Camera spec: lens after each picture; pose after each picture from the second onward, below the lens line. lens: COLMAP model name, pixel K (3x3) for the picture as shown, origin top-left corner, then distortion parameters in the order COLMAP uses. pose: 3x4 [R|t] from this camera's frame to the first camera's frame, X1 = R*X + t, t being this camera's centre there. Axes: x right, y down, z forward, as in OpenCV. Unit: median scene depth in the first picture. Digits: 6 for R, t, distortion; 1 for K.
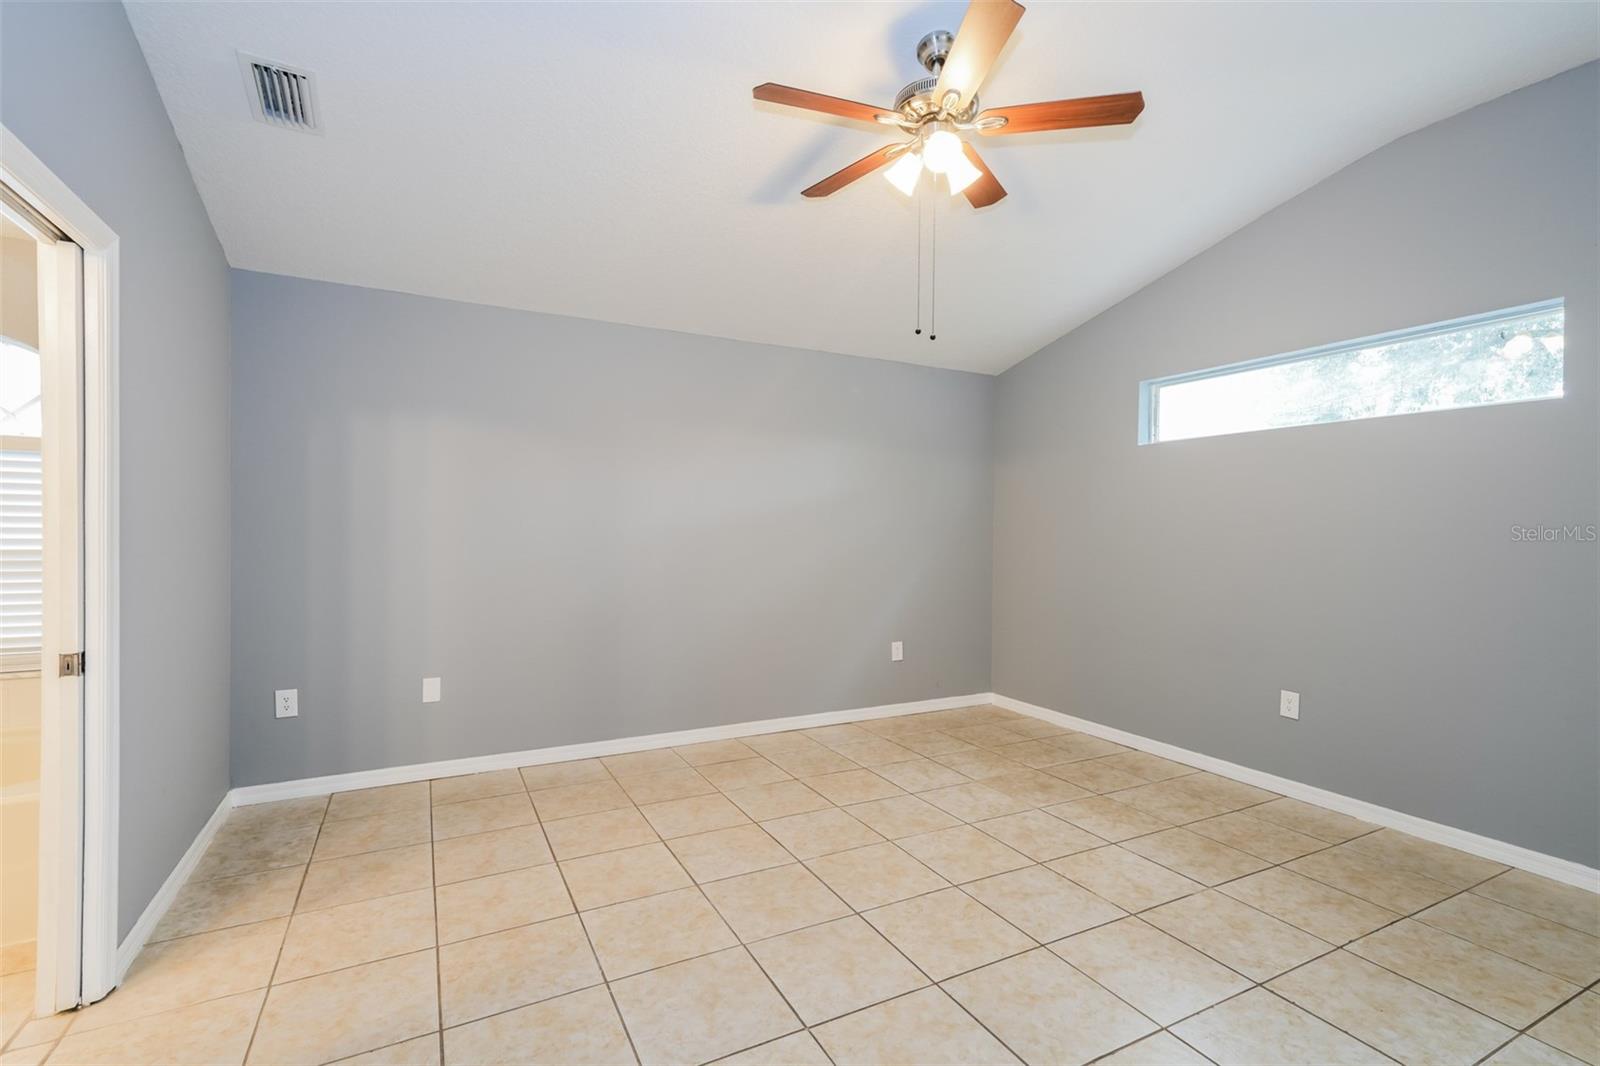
lens RADIAL K [[737.6, 0, 798.0], [0, 737.6, 531.9], [0, 0, 1]] dist [0.002232, 0.000262]
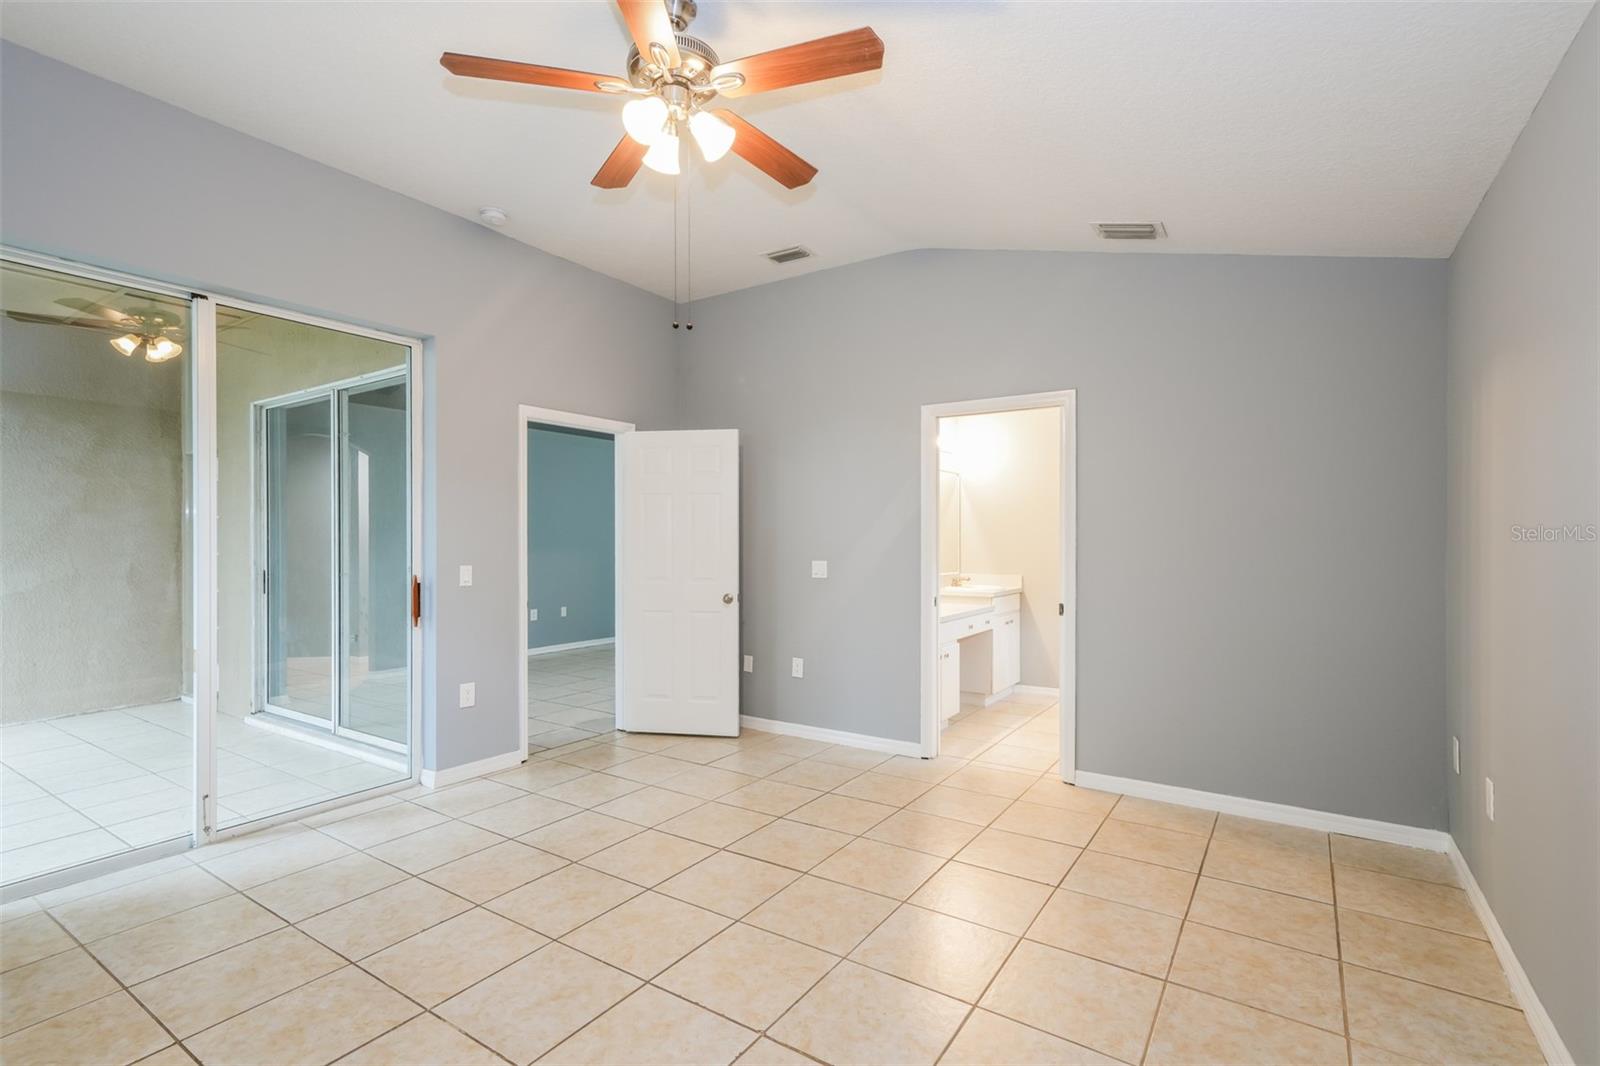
lens RADIAL K [[737.6, 0, 804.2], [0, 737.6, 538.4], [0, 0, 1]] dist [0.002232, 0.000262]
pose [[-0.875780, -0.008279, -0.482640, 0.455628], [-0.008714, 0.999961, -0.001340, -0.003150], [0.482632, 0.003033, -0.875818, 1.785904]]
